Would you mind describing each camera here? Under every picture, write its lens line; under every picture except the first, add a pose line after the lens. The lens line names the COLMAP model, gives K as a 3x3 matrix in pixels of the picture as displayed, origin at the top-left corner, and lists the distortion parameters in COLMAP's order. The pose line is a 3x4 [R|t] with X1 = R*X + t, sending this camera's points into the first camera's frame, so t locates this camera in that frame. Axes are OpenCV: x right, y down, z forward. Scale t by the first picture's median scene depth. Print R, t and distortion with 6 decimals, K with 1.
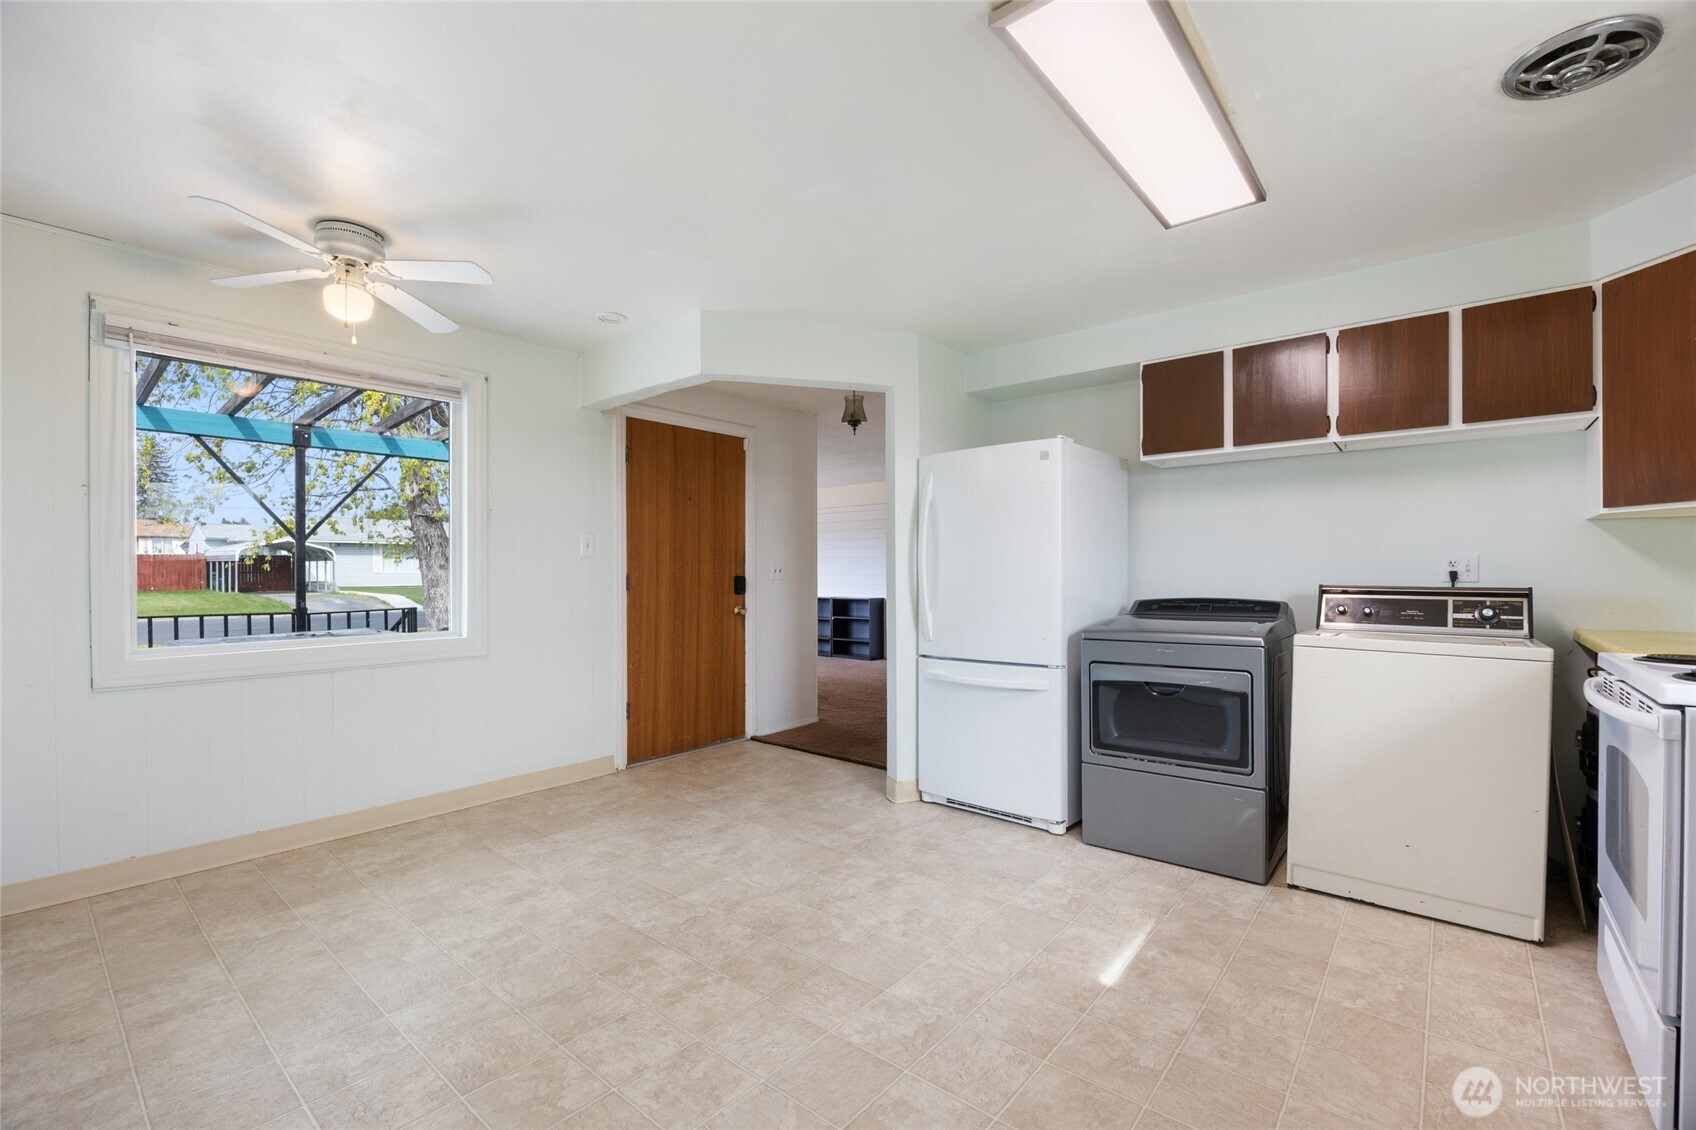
lens RADIAL K [[727.6, 0, 854.2], [0, 727.6, 576.8], [0, 0, 1]] dist [-0.019384, 0.001163]
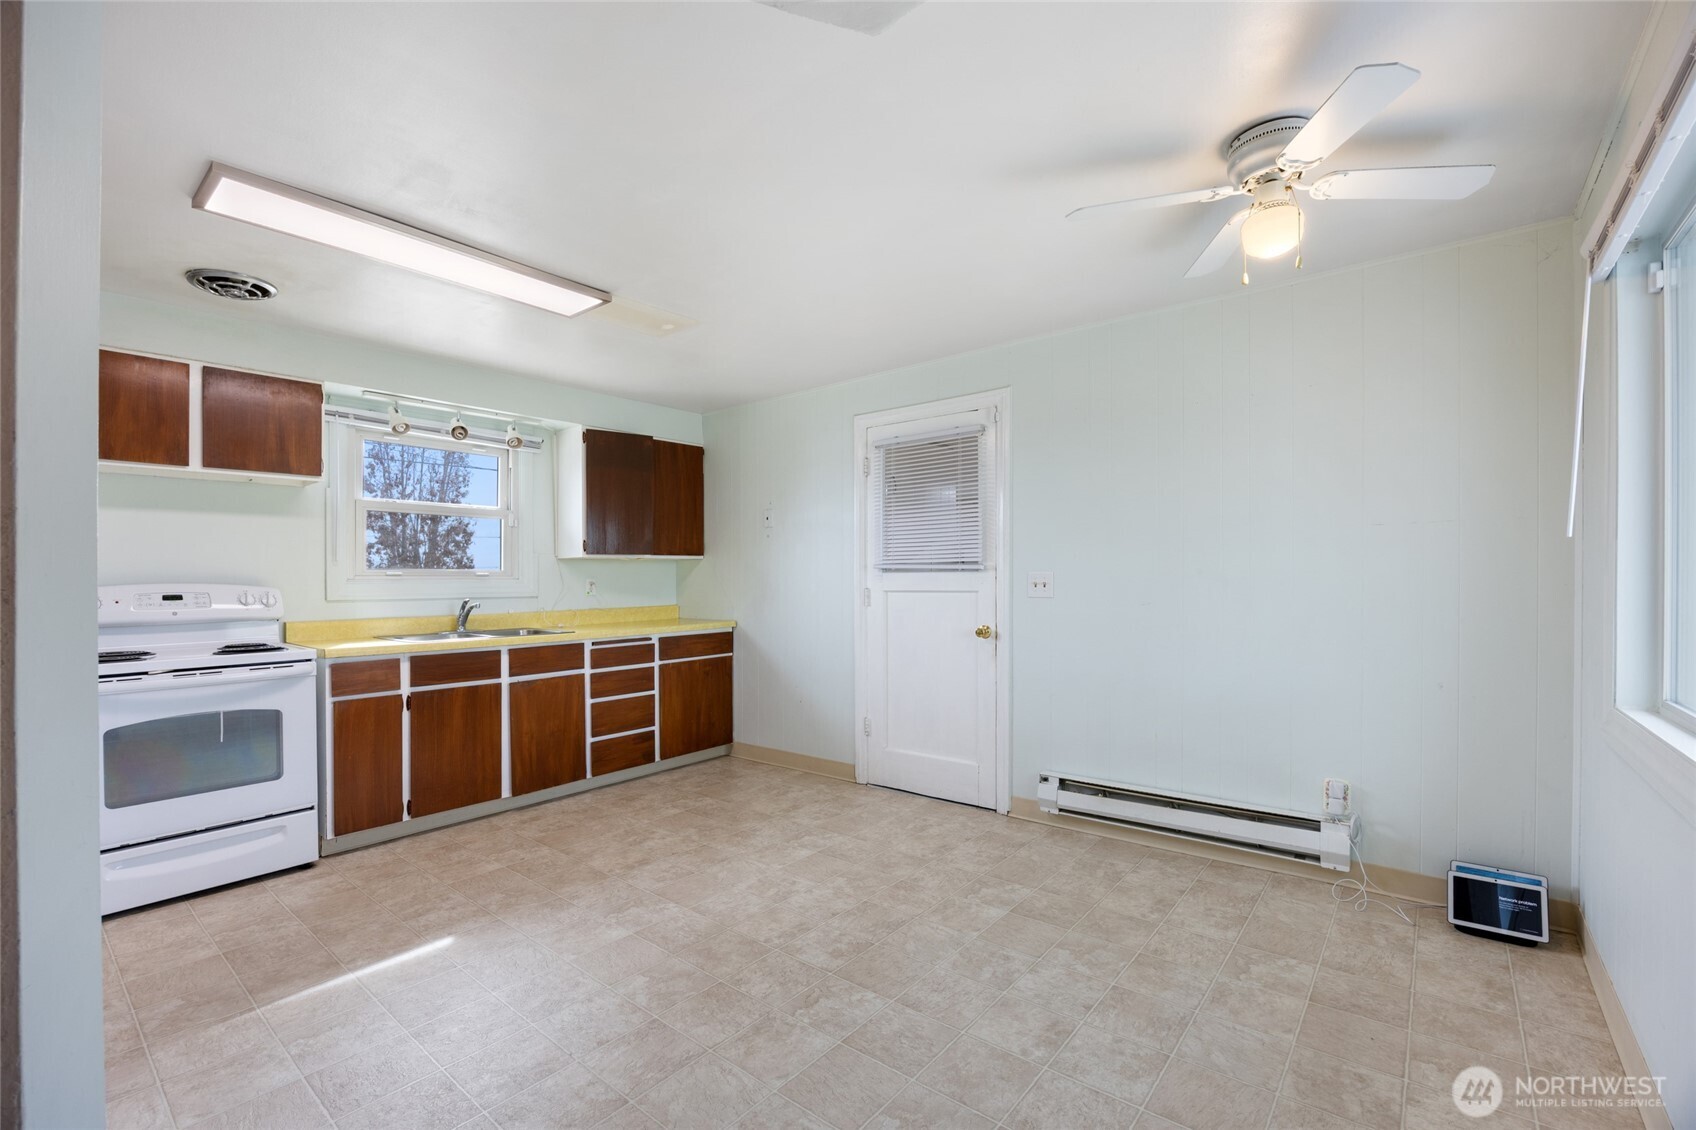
lens RADIAL K [[727.6, 0, 843.4], [0, 727.6, 554.1], [0, 0, 1]] dist [-0.019384, 0.001163]
pose [[-0.999871, 0.015497, 0.004119, -0.155535], [0.015357, 0.999364, -0.032188, -0.014337], [-0.004616, -0.032121, -0.999473, 1.053822]]
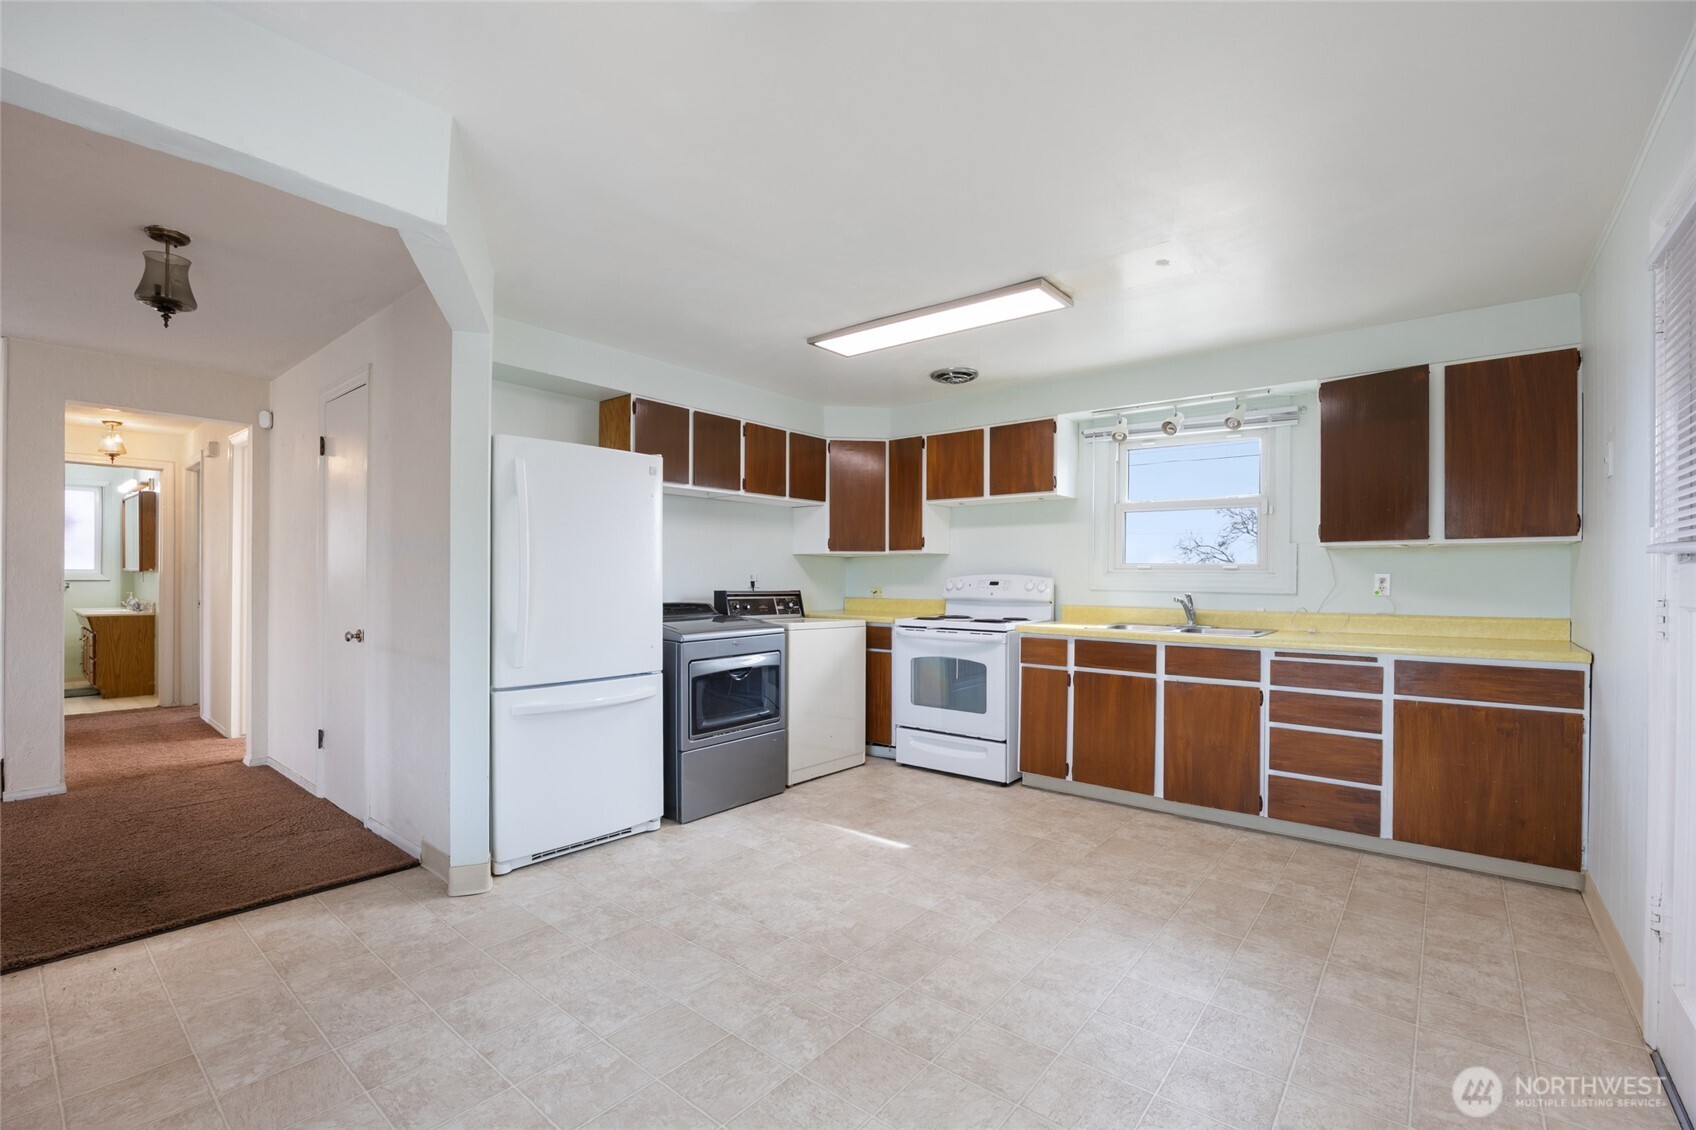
lens RADIAL K [[727.6, 0, 861.7], [0, 727.6, 580.0], [0, 0, 1]] dist [-0.019384, 0.001163]
pose [[-0.010755, -0.000633, 0.999942, -0.587246], [-0.003587, 0.999993, 0.000595, -0.009221], [-0.999936, -0.003580, -0.010757, 0.531798]]
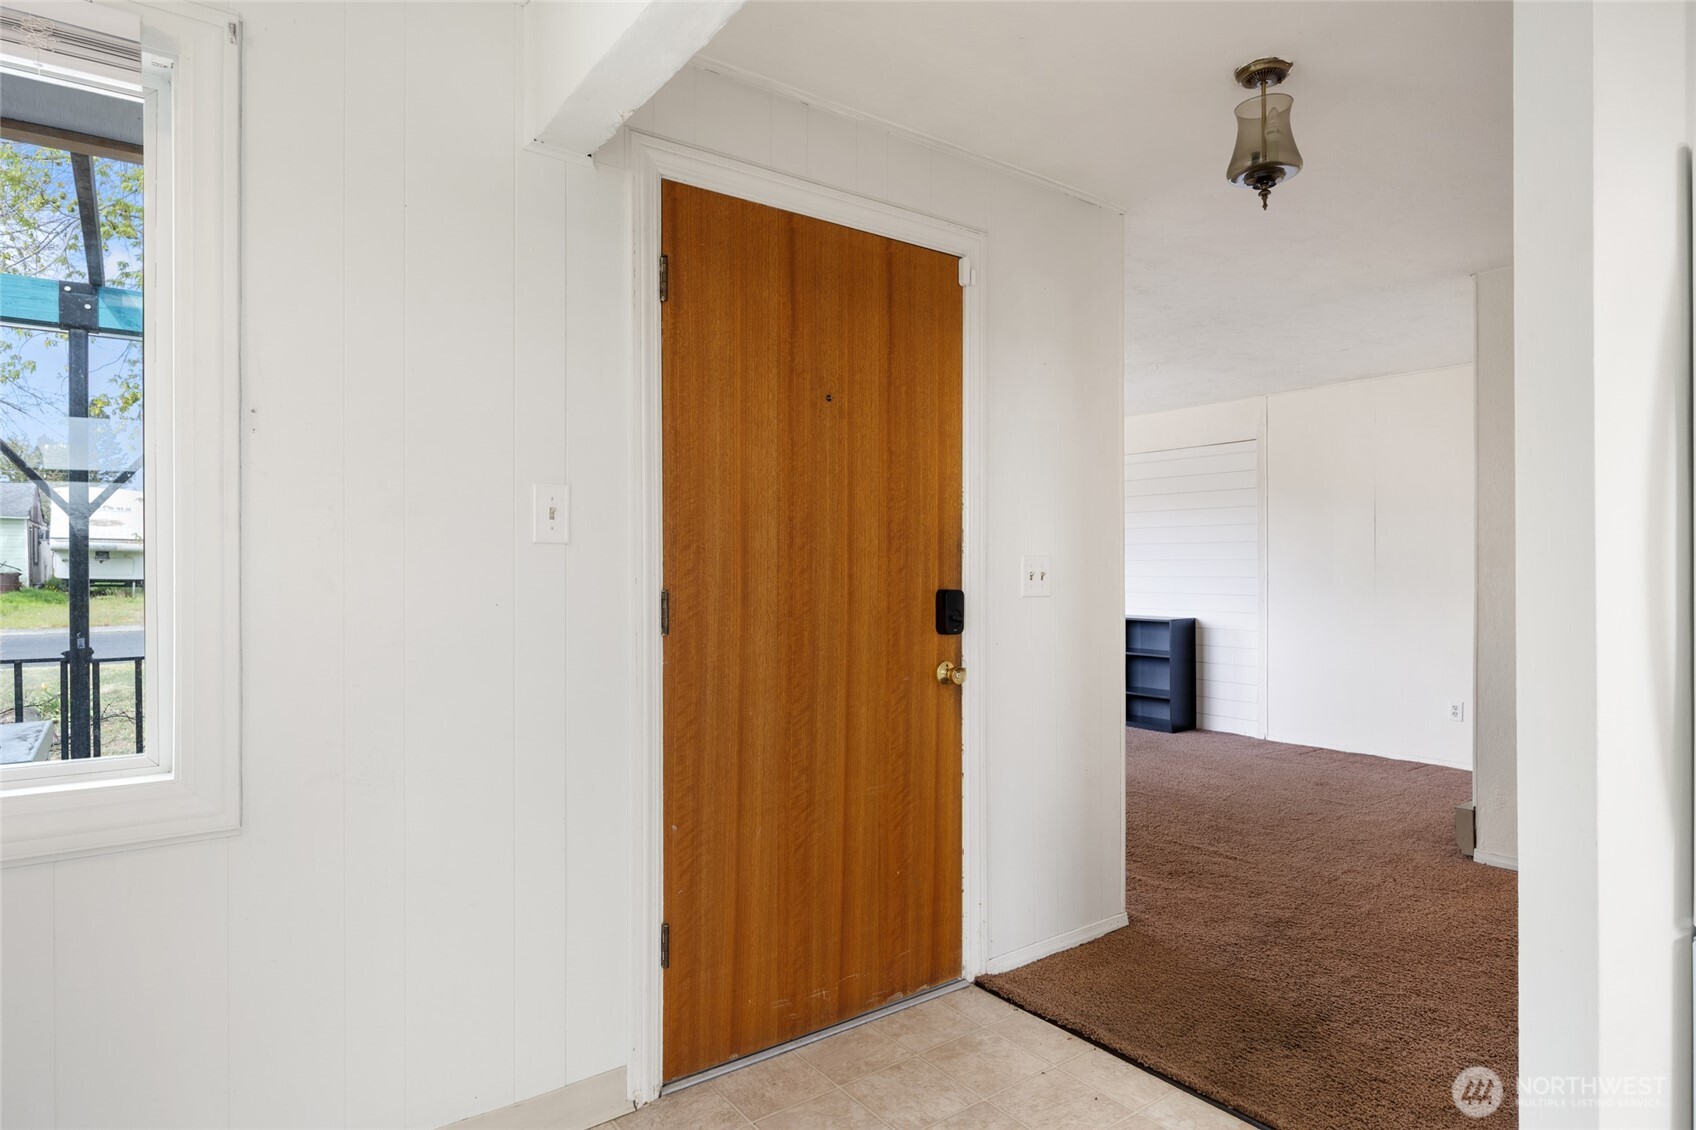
lens RADIAL K [[923.0, 0, 842.1], [0, 923.0, 571.2], [0, 0, 1]] dist [0.006158, 0.000401]
pose [[0.969287, 0.001390, -0.245929, -0.099594], [-0.001346, 0.999999, 0.000343, -0.013181], [0.245929, -0.000002, 0.969288, 0.541604]]
